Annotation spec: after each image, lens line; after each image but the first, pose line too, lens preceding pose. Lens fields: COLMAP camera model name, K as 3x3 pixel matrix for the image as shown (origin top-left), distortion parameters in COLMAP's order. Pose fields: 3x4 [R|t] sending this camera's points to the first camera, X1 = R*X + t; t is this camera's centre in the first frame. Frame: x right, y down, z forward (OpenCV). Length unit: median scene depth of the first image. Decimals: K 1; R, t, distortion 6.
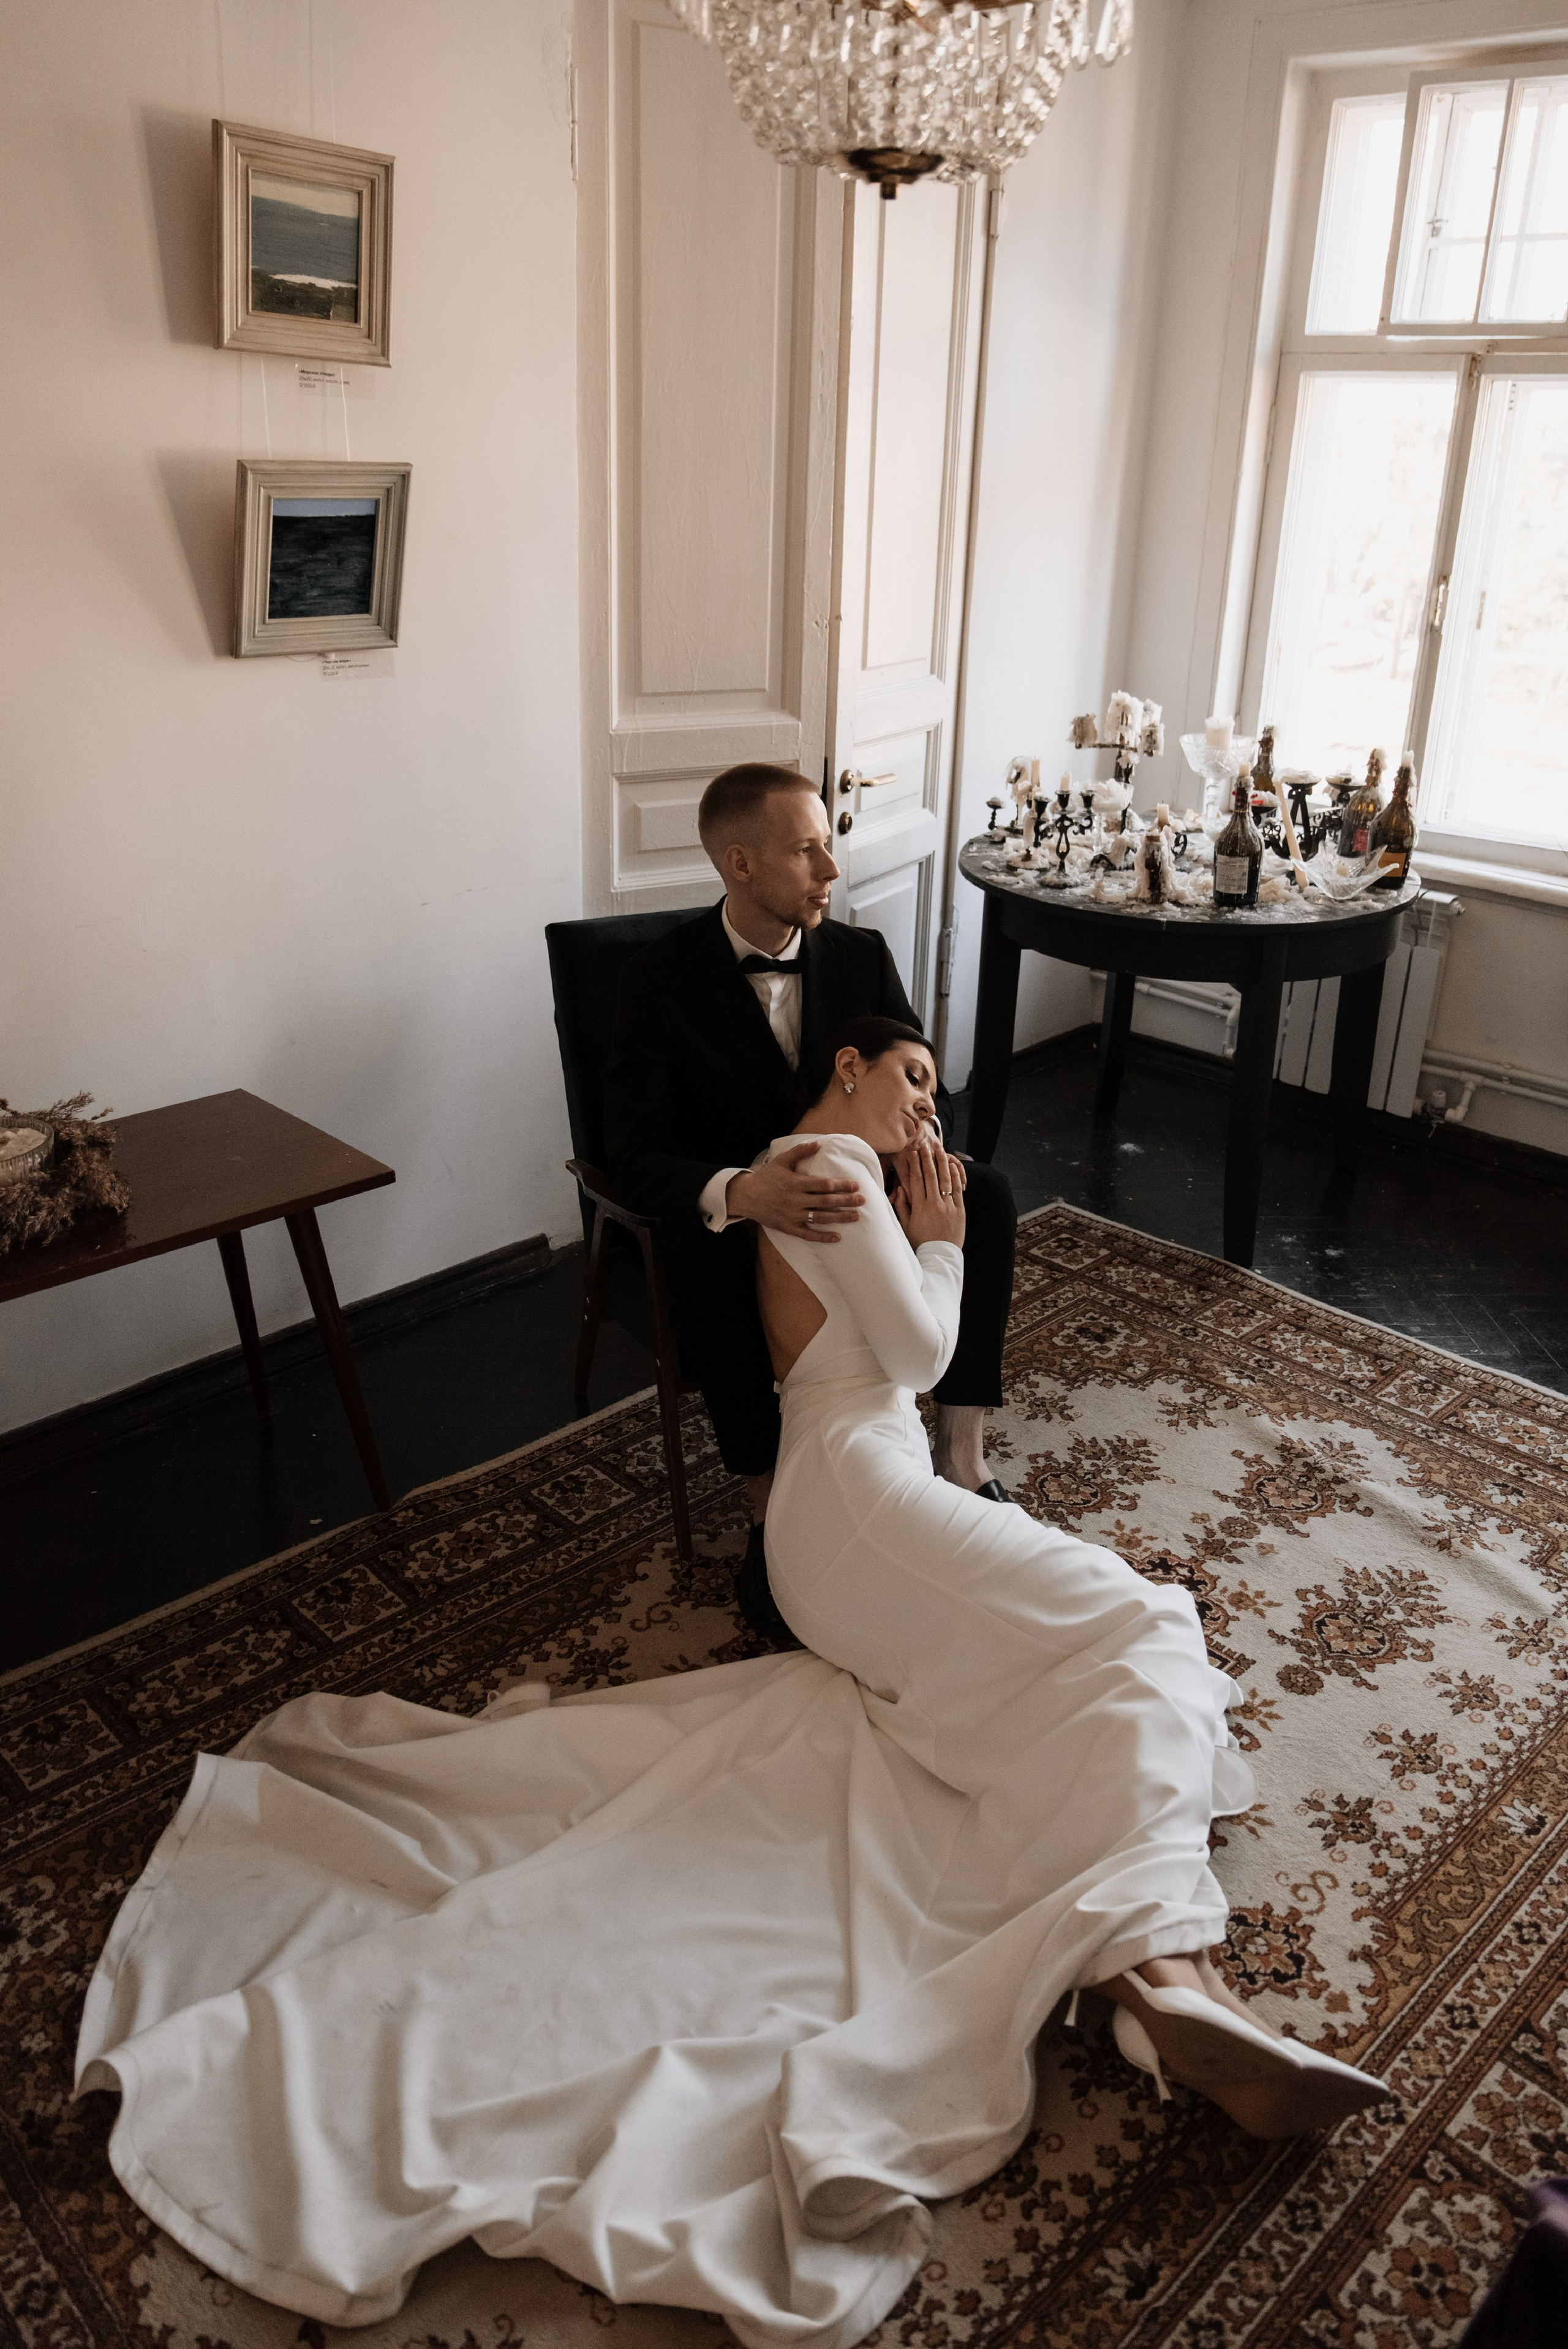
lens RADIAL K [[1795.5, 0, 778.5], [0, 1795.5, 1167.5], [0, 0, 1]] dist [-0.019495, -0.005255]
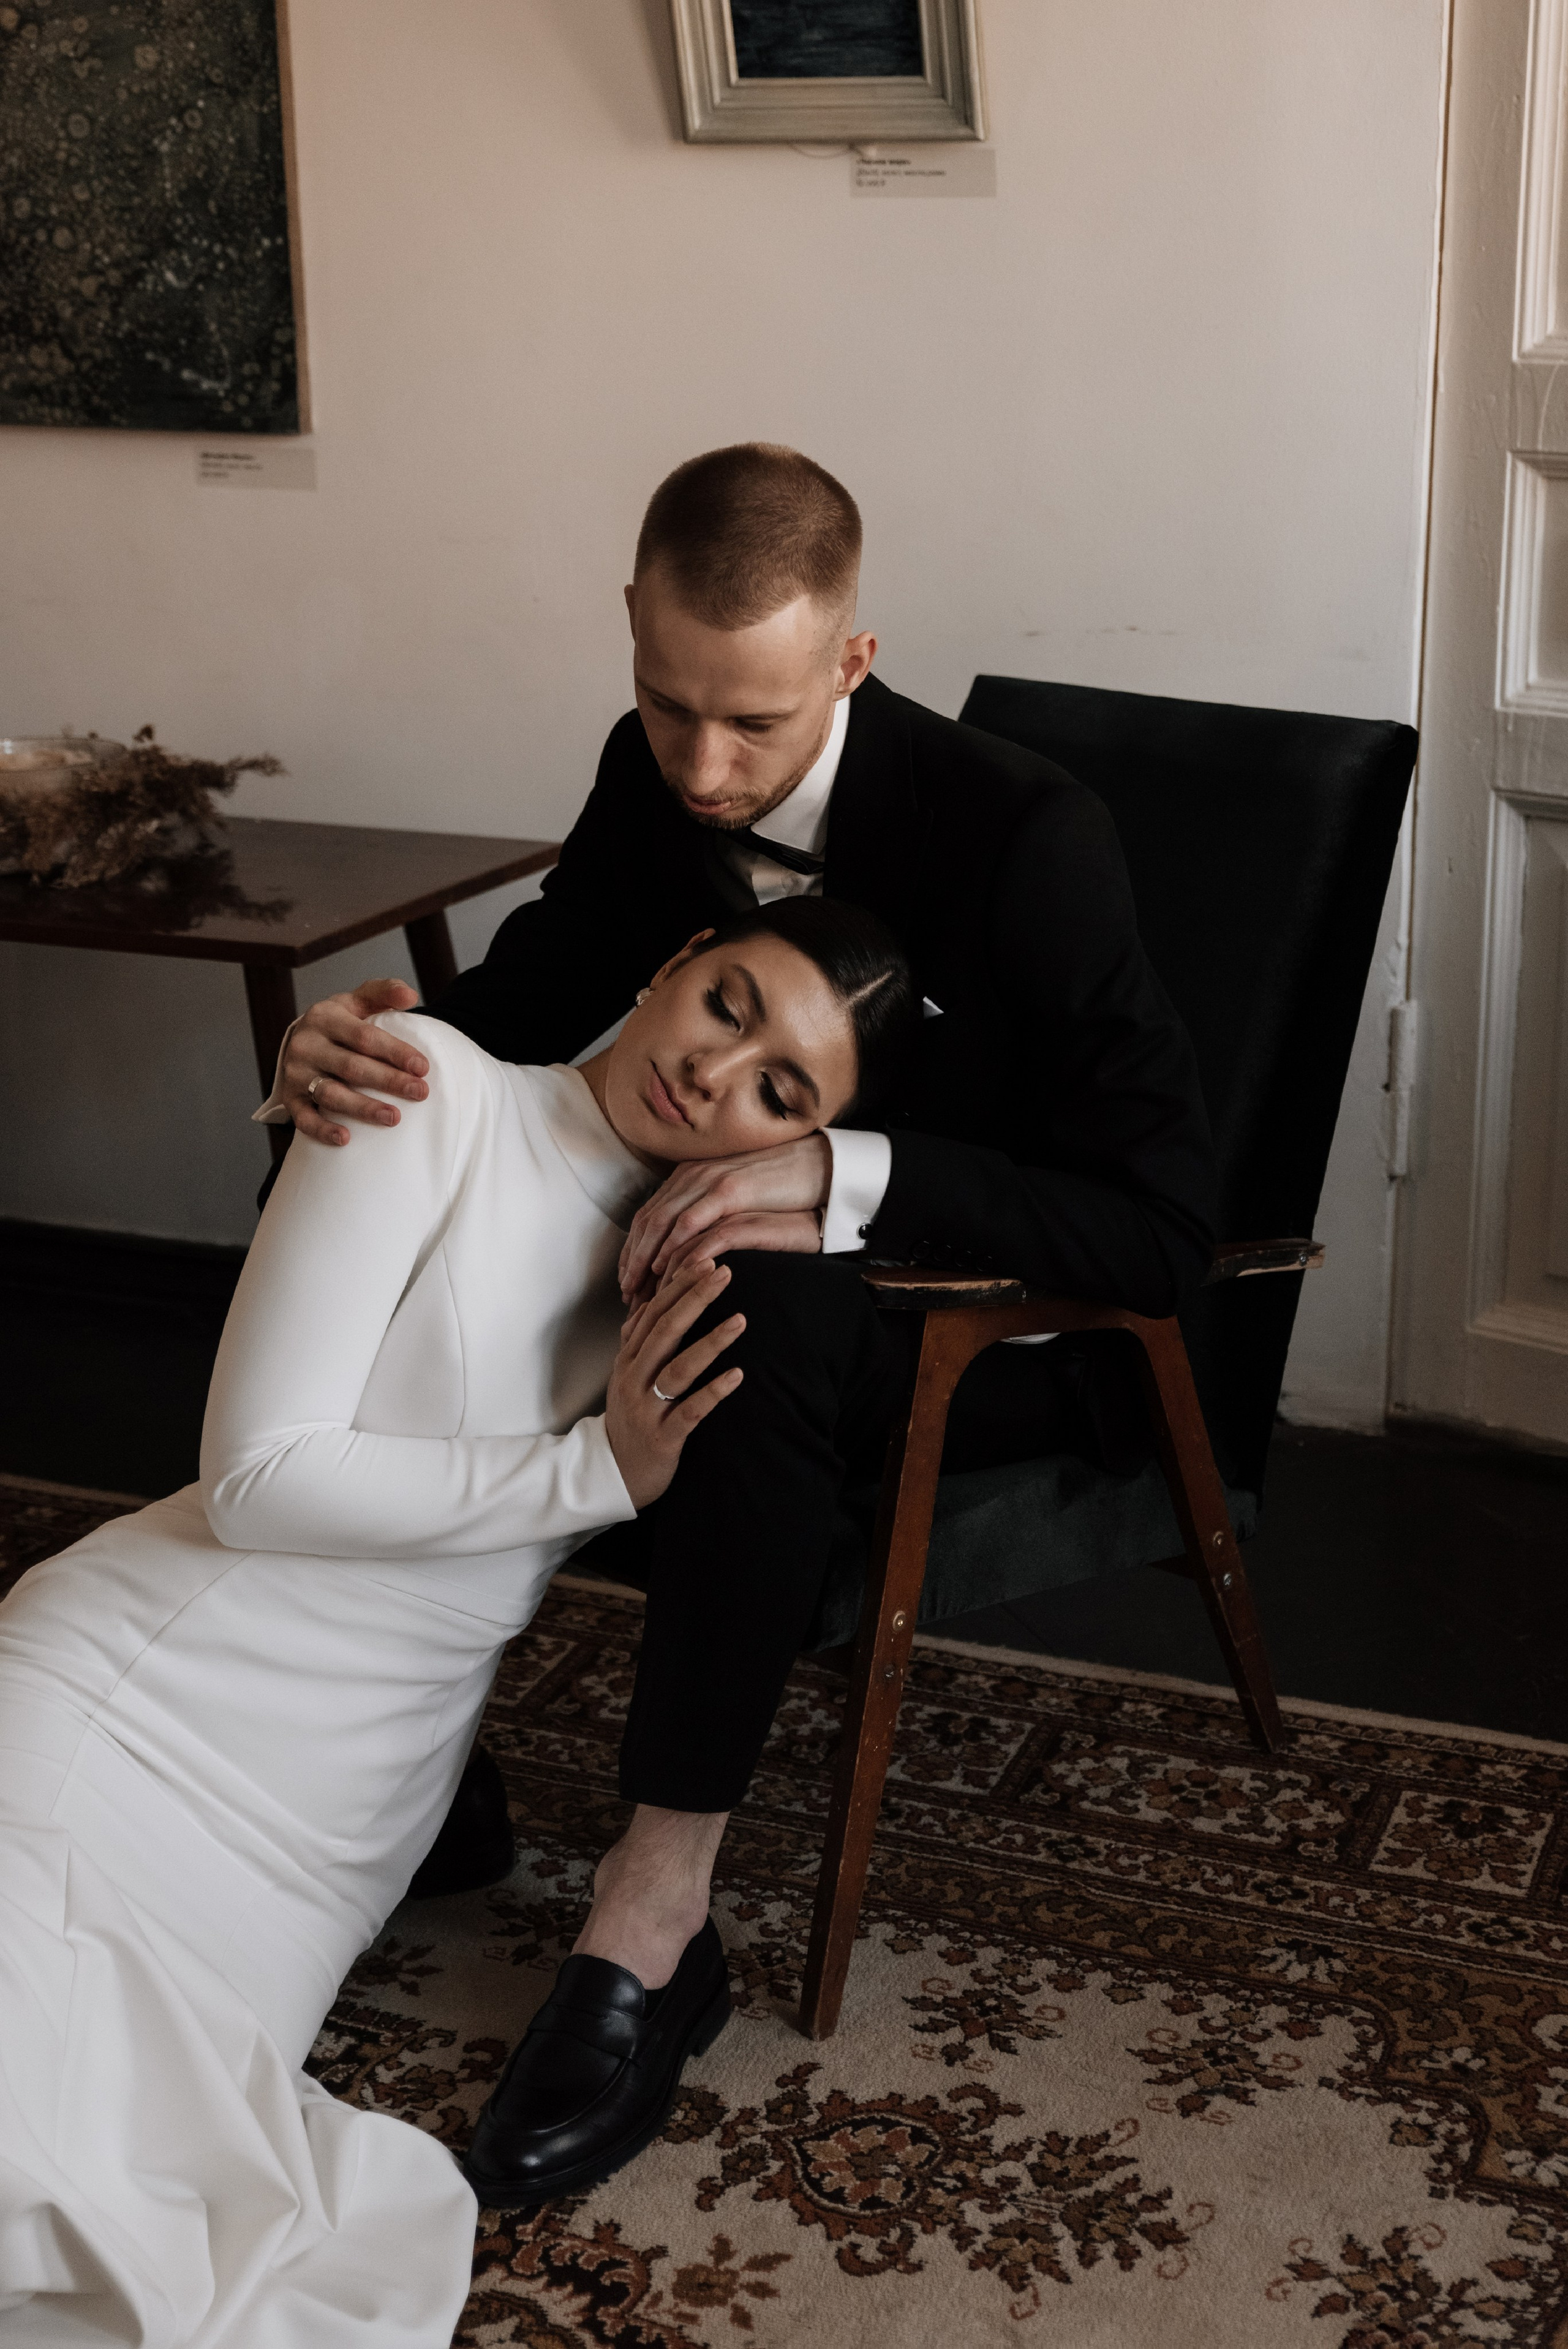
lens RADIAL K [[3199.9, 0, 784.7], [0, 3199.9, 1114.3], [0, 0, 1]] dist [-0.034213, -0.062343]
pose [[0.349934, 0.253169, -0.901916, 0.732624], [-0.341220, 0.931094, 0.128969, -0.120643], [0.872419, 0.262621, 0.412208, 0.634850]]
